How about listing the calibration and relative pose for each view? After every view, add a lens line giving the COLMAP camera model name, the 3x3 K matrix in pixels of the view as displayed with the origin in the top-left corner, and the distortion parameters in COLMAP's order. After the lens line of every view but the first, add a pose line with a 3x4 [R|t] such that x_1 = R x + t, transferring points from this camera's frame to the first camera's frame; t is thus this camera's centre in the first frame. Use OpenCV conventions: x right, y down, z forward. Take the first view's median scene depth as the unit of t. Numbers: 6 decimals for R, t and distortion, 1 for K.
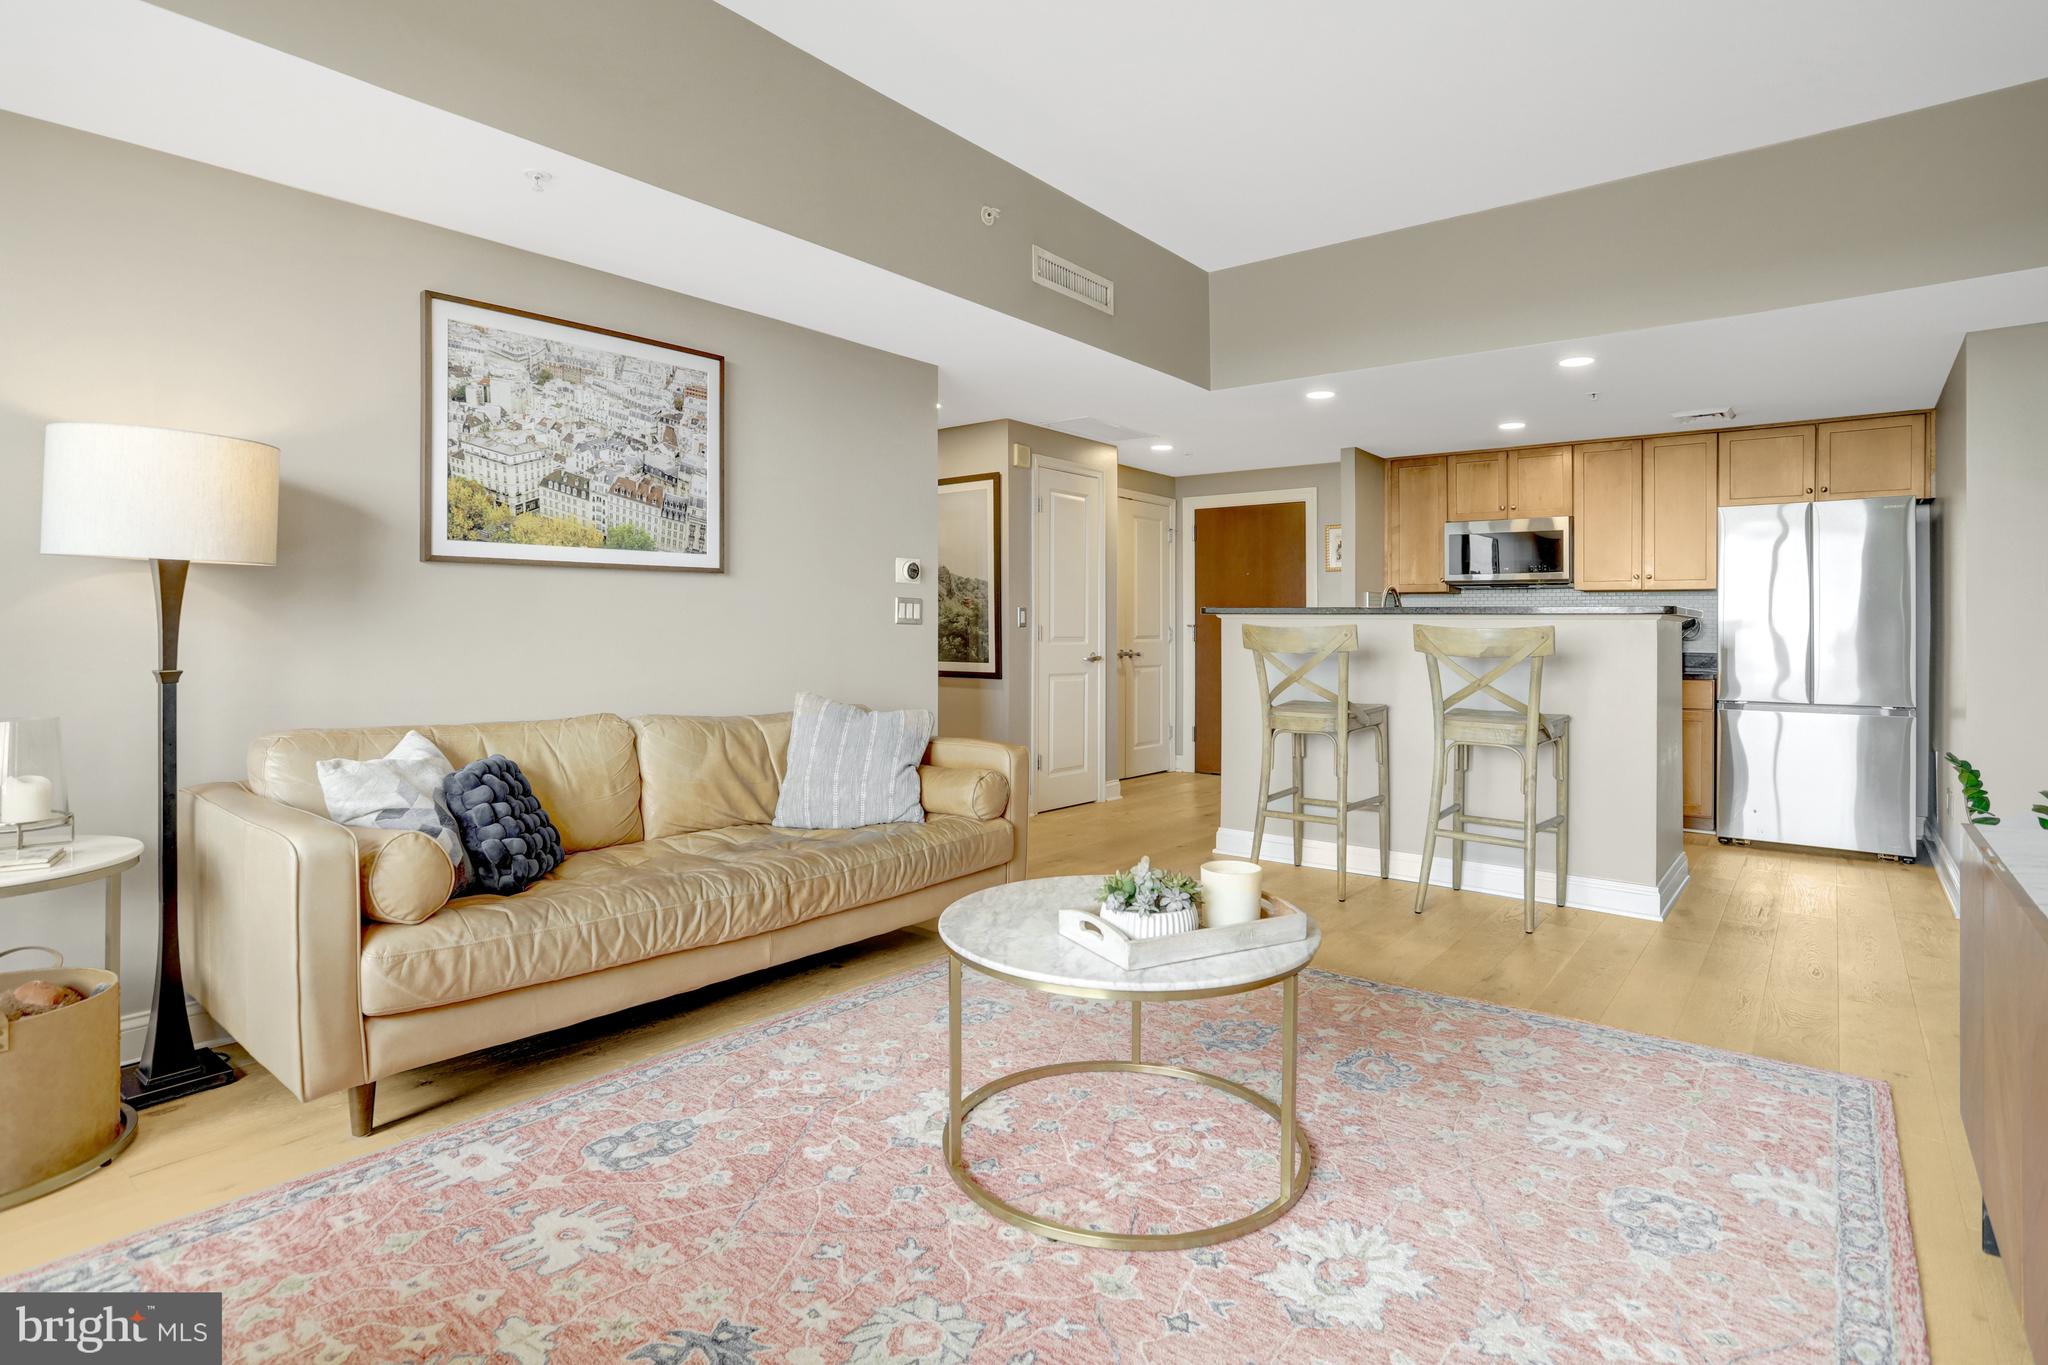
lens RADIAL K [[1036.3, 0, 1010.4], [0, 1036.3, 646.8], [0, 0, 1]] dist [-0.087882, 0.041521]
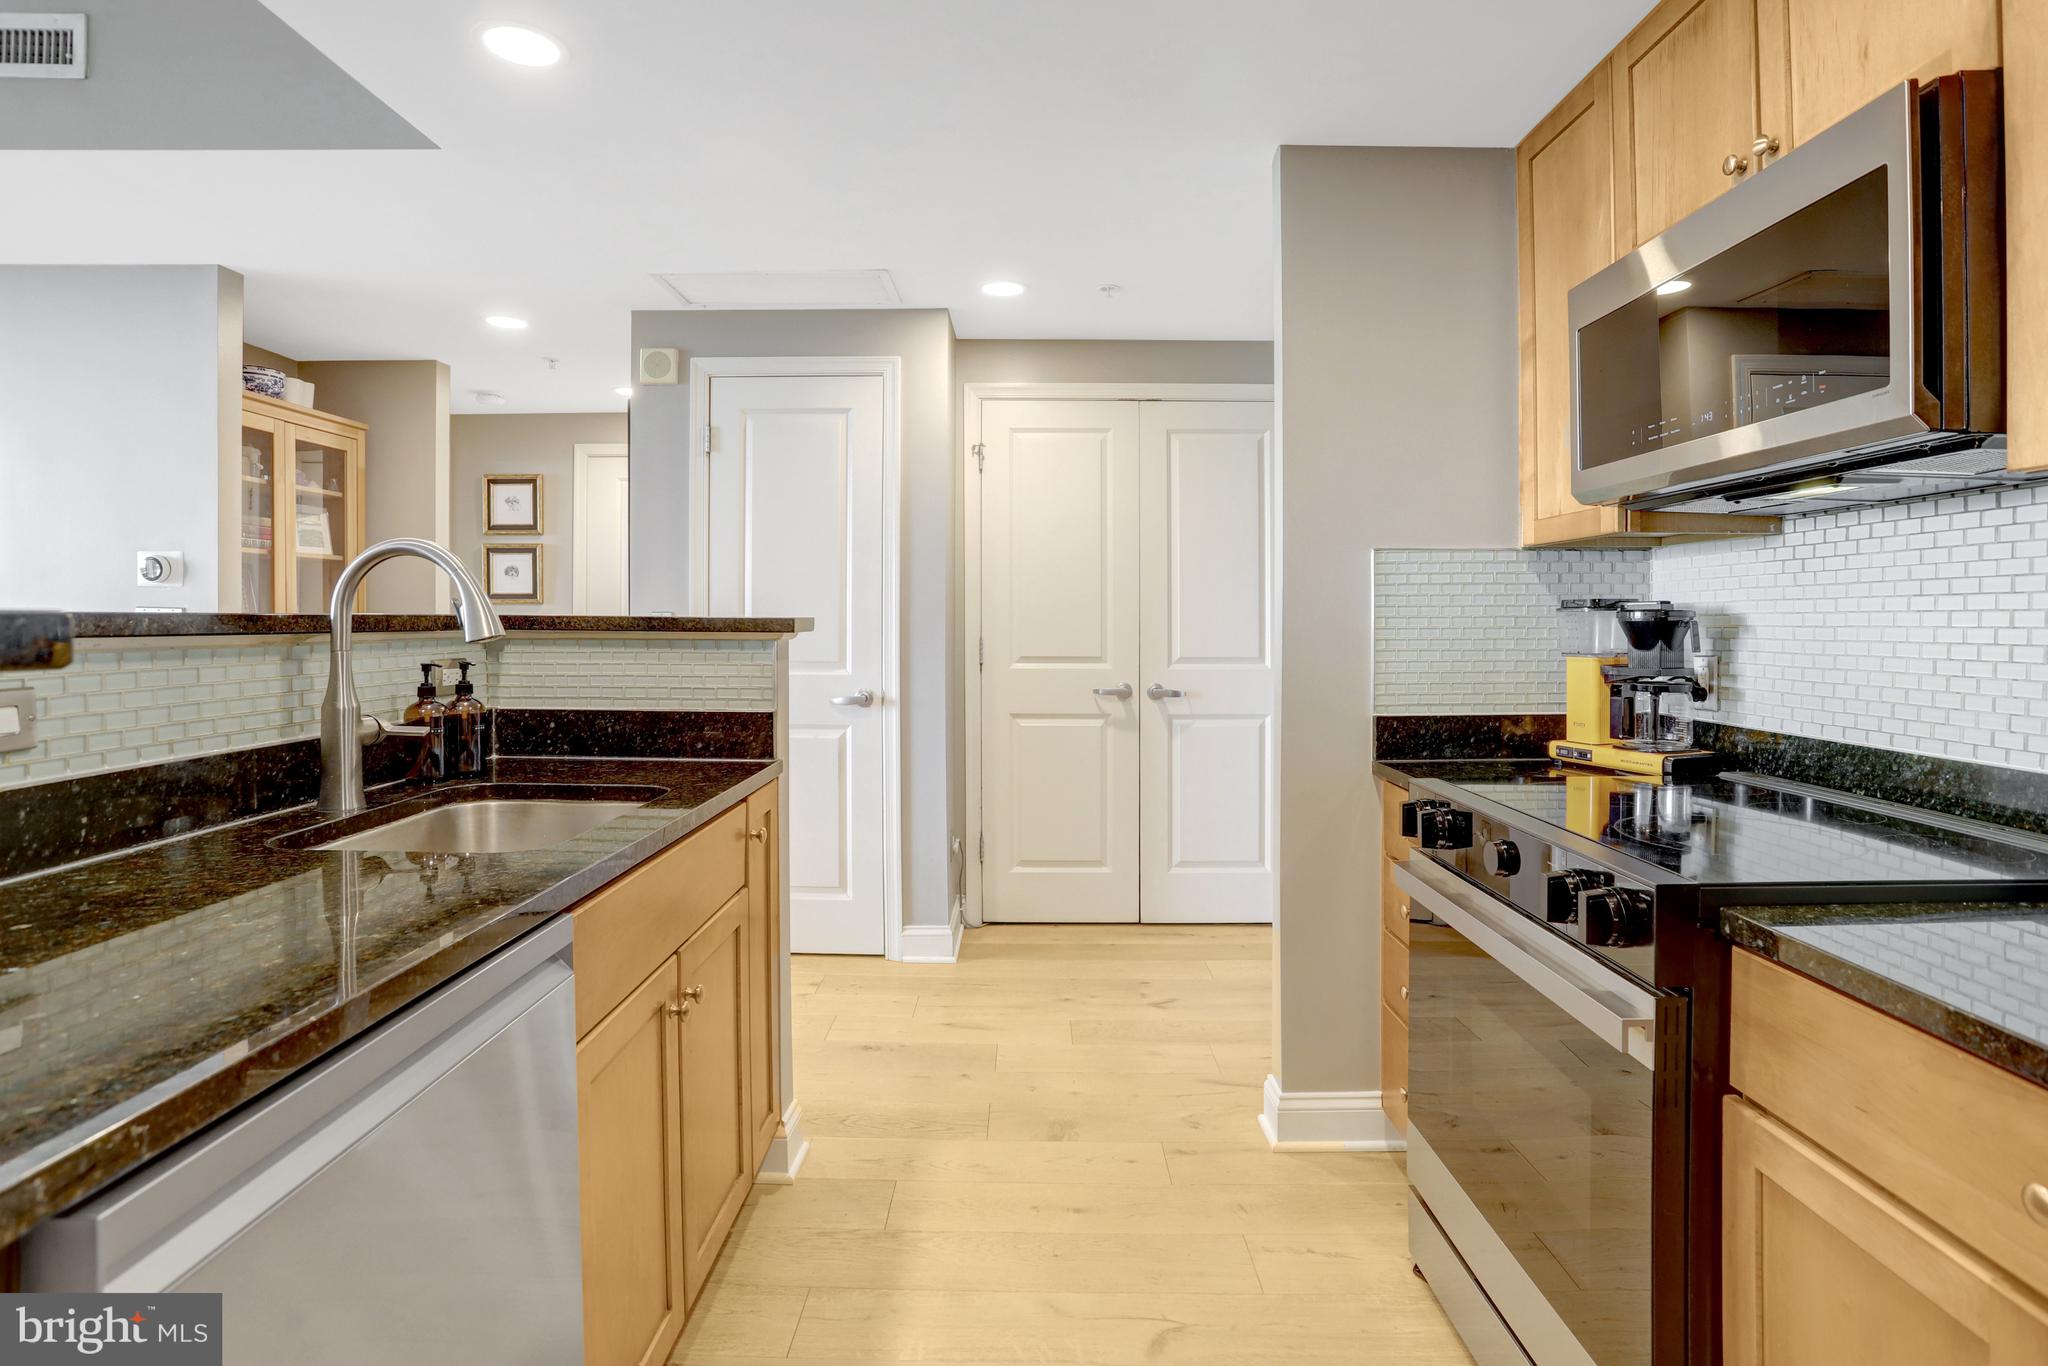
lens RADIAL K [[1019.9, 0, 1029.1], [0, 1019.9, 641.7], [0, 0, 1]] dist [-0.068942, 0.025361]
pose [[0.633548, 0.010310, -0.773635, 0.887840], [-0.013145, 0.999910, 0.002560, -0.036508], [0.773592, 0.008548, 0.633627, 1.147028]]
